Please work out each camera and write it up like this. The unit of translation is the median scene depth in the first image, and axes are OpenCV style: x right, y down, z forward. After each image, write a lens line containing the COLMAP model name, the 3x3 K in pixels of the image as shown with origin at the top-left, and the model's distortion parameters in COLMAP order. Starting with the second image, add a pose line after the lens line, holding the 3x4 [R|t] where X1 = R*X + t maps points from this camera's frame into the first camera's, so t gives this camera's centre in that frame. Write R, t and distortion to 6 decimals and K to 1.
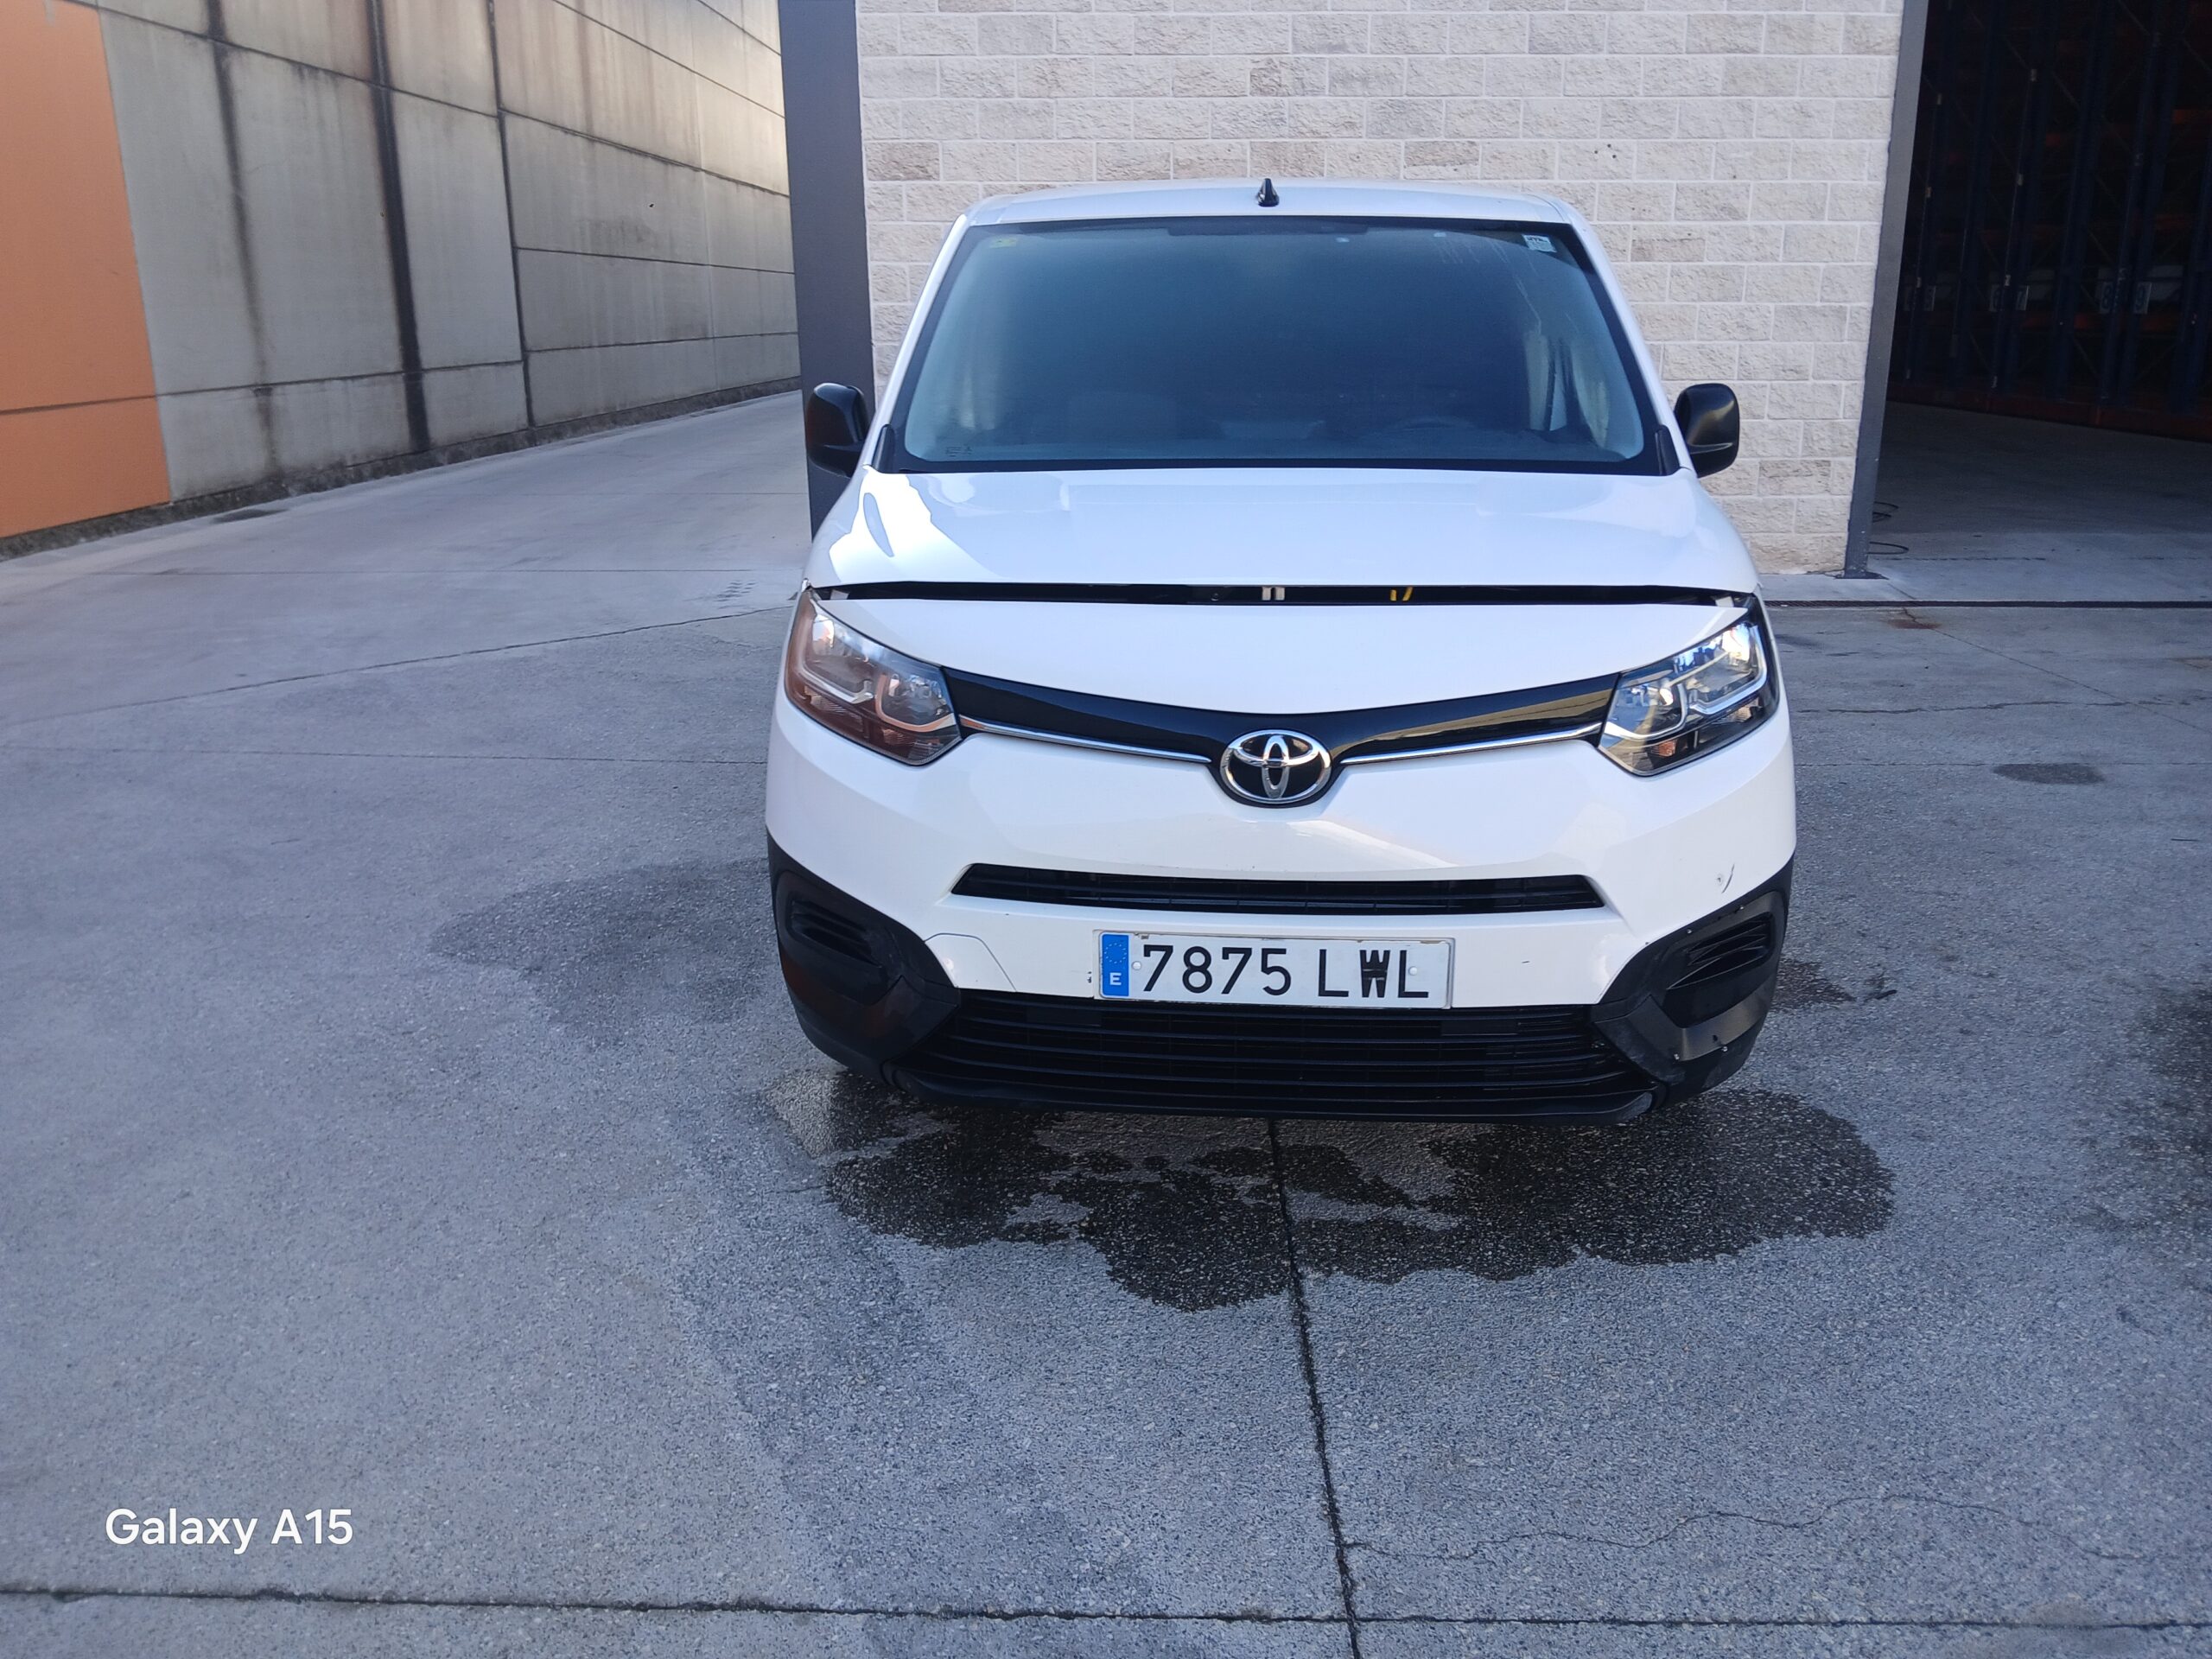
lens RADIAL K [[1734.0, 0, 1121.5], [0, 1734.0, 832.1], [0, 0, 1]] dist [0.003171, -0.051972]
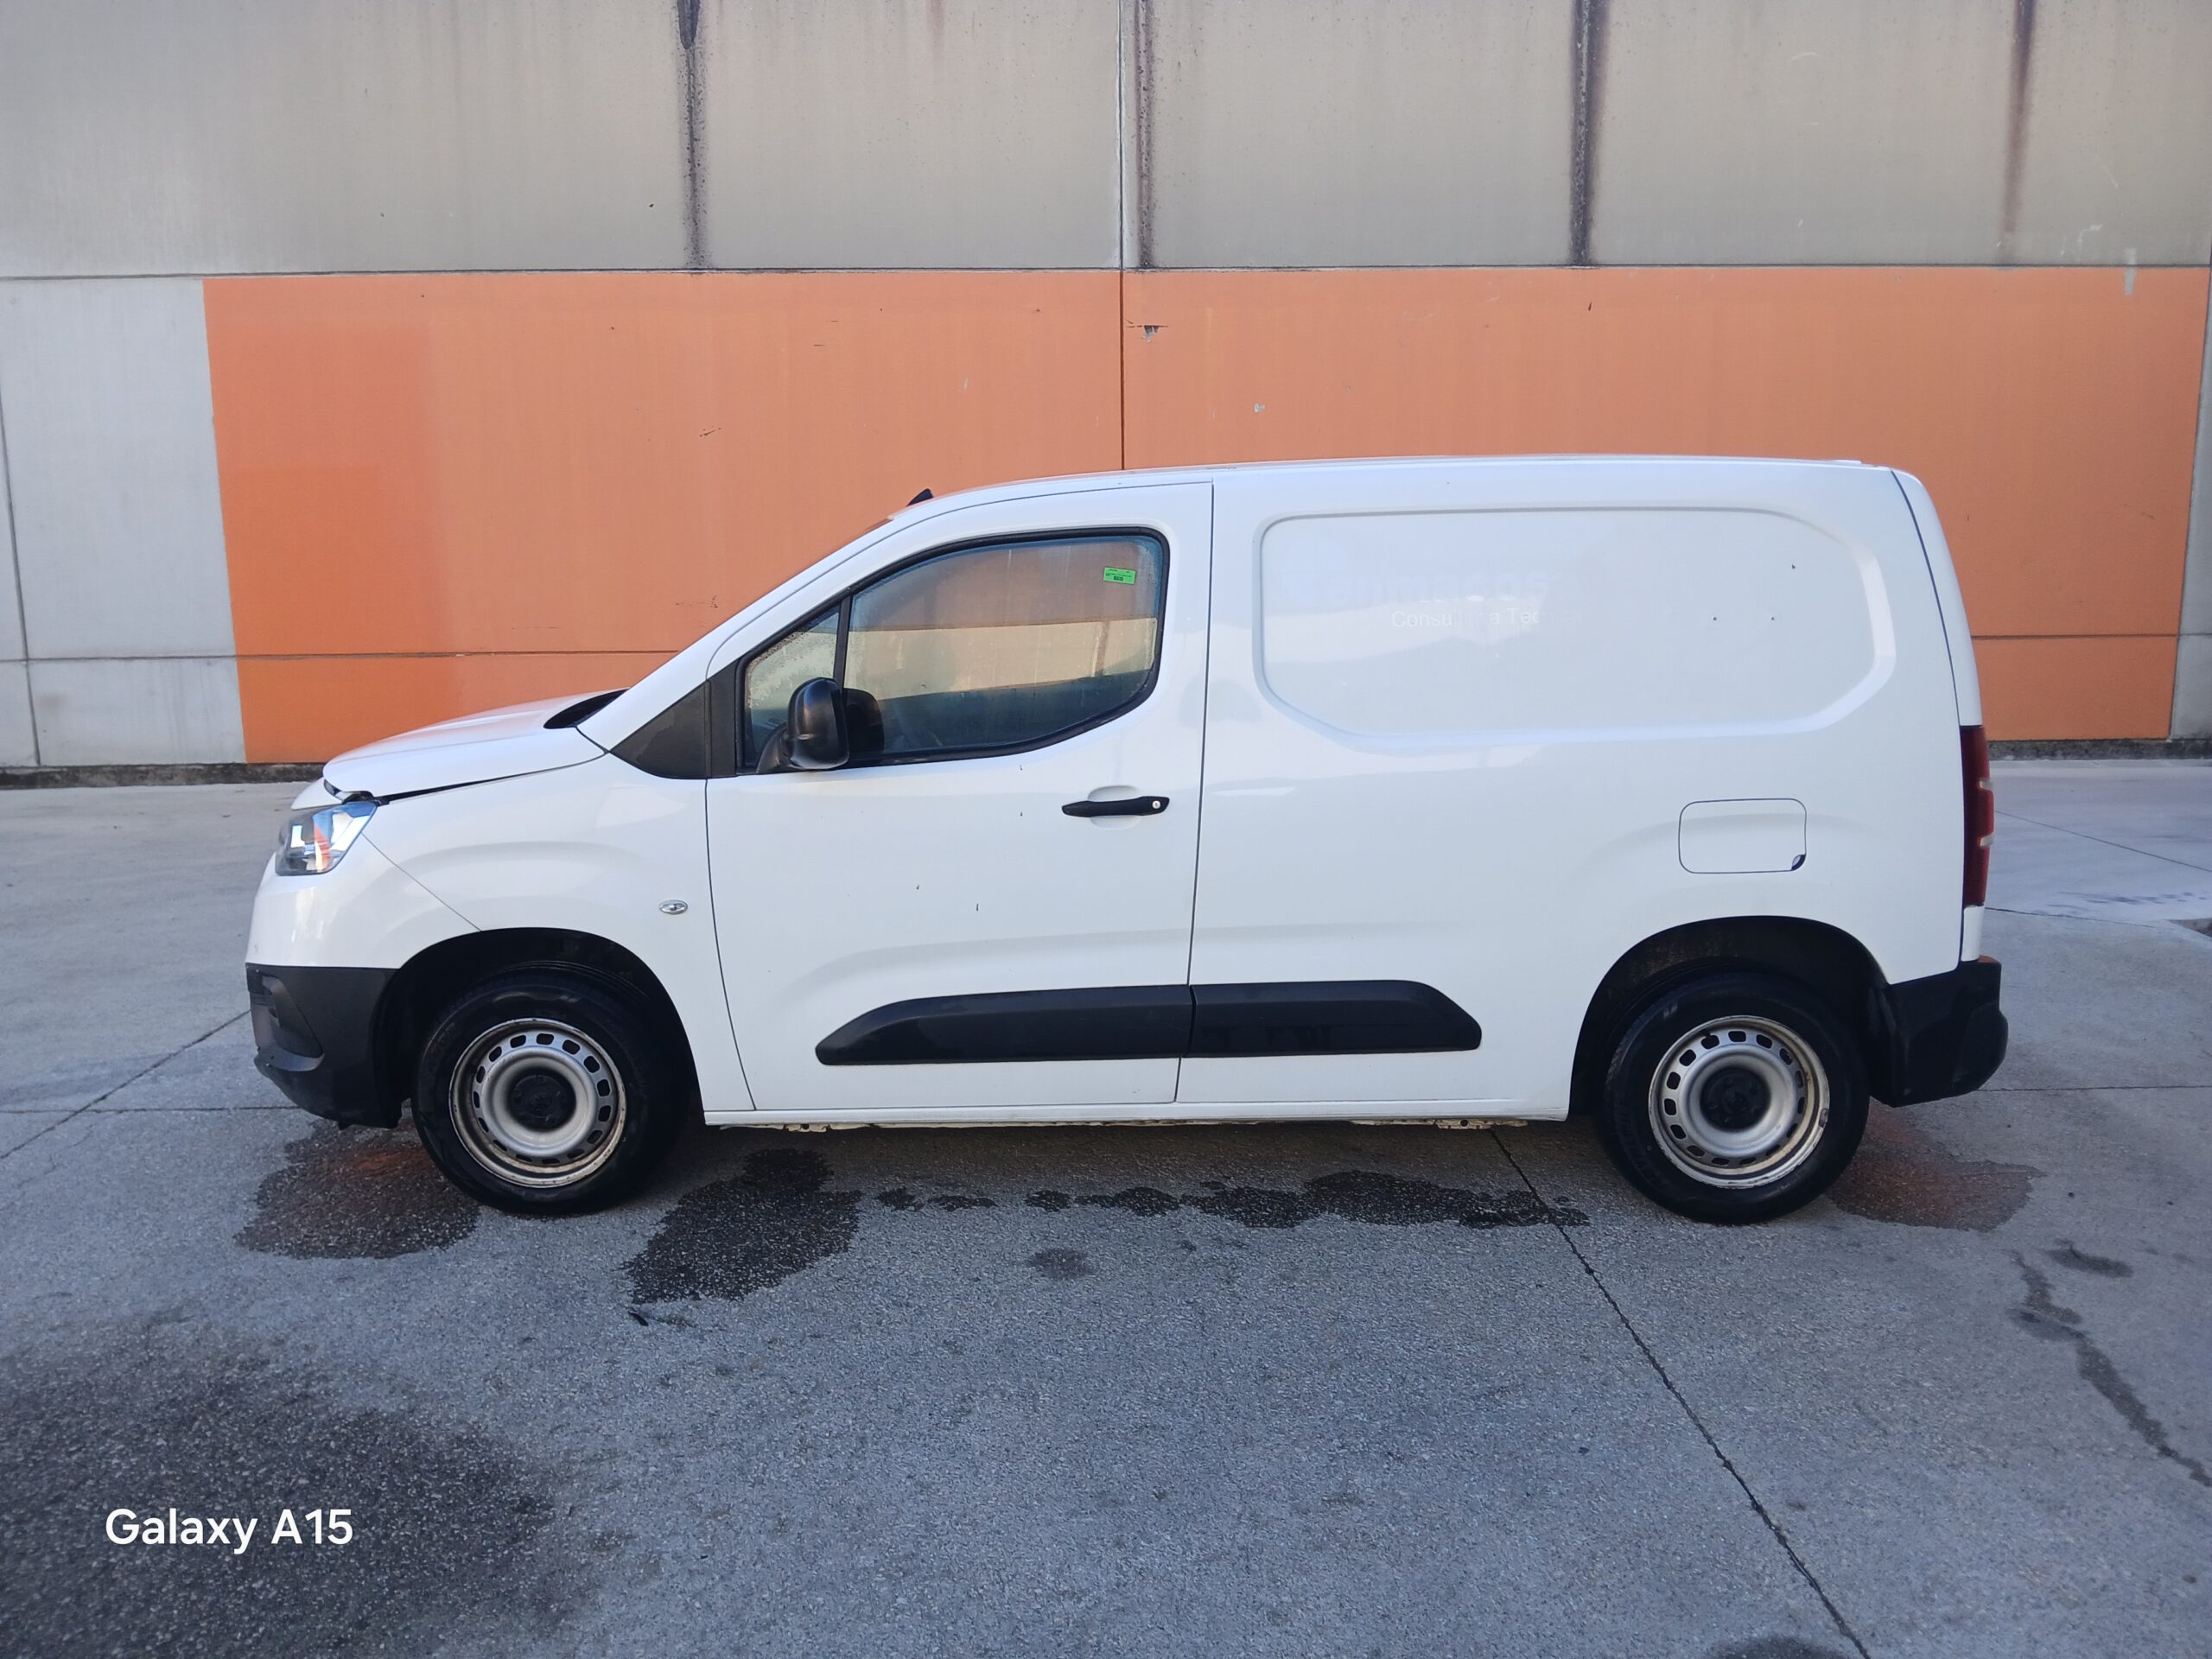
lens RADIAL K [[1734.0, 0, 1121.5], [0, 1734.0, 832.1], [0, 0, 1]] dist [0.003171, -0.051972]
pose [[0.044897, 0.166252, -0.985061, 1.260686], [-0.282191, 0.948008, 0.147136, -0.348761], [0.958307, 0.271369, 0.089477, 1.032280]]
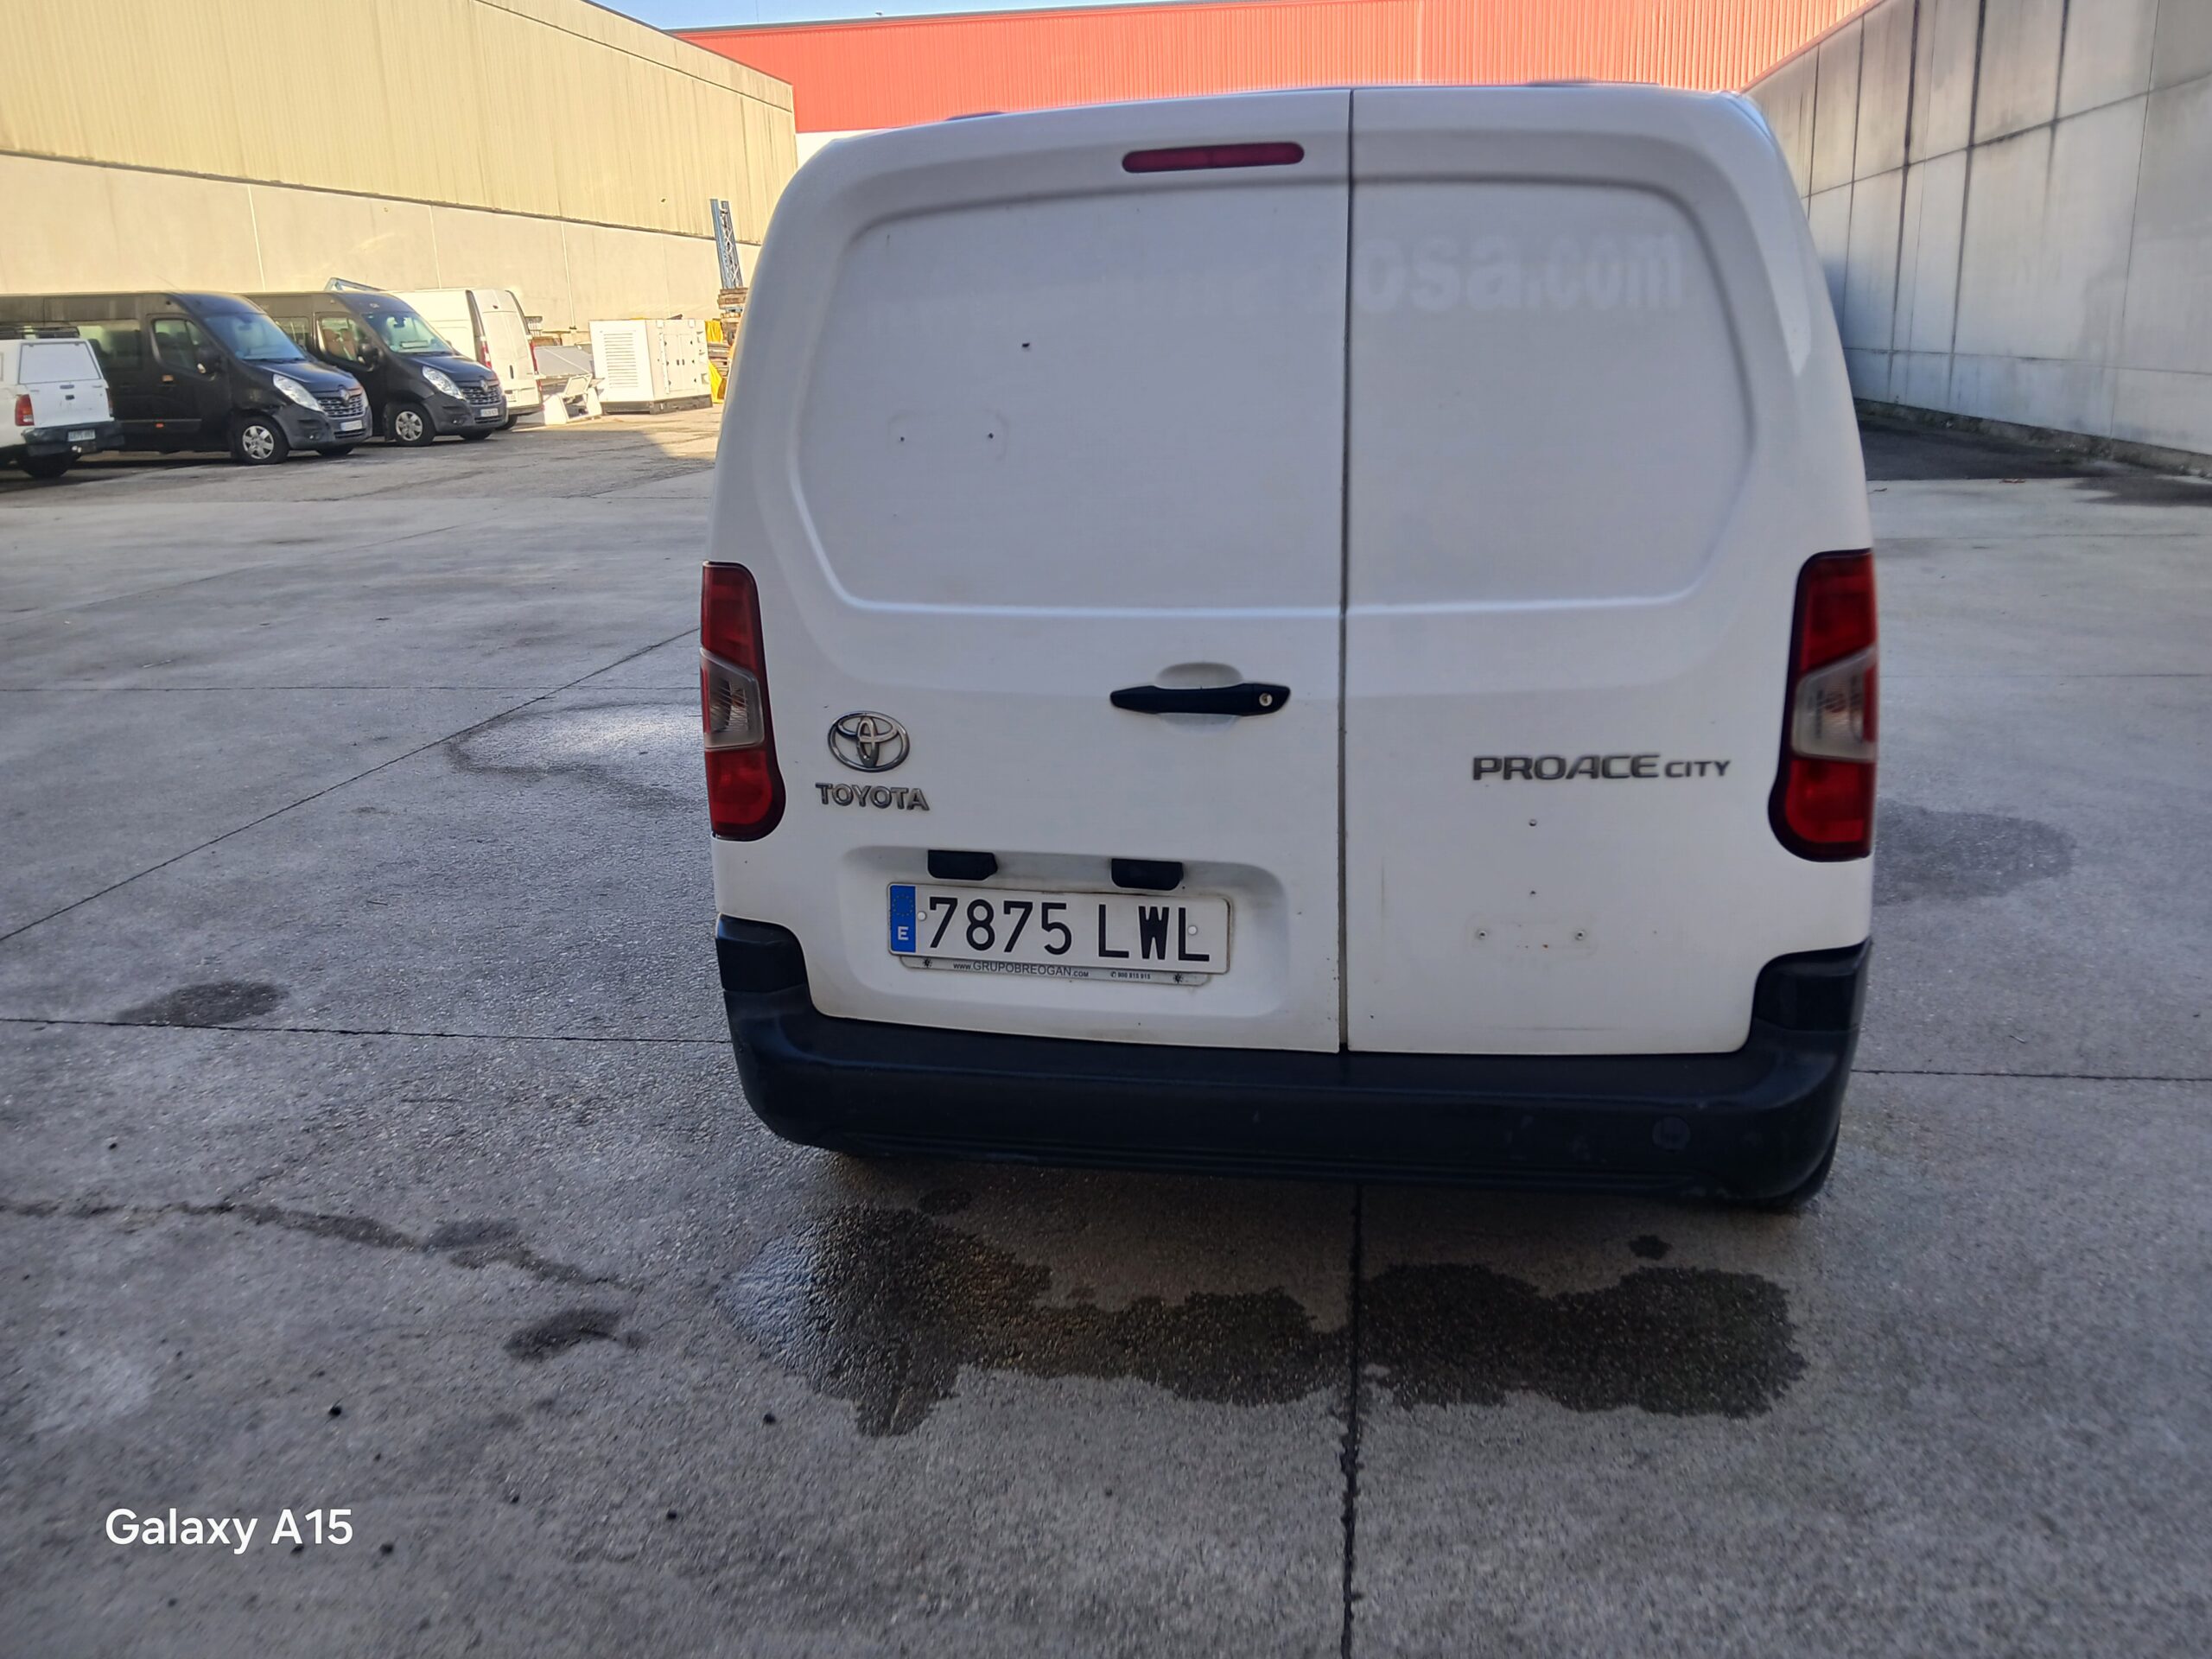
lens RADIAL K [[1734.0, 0, 1121.5], [0, 1734.0, 832.1], [0, 0, 1]] dist [0.003171, -0.051972]
pose [[-0.992181, 0.001905, 0.124792, 0.097293], [0.069329, 0.839839, 0.538390, -0.641254], [-0.103780, 0.542833, -0.833404, 2.117321]]
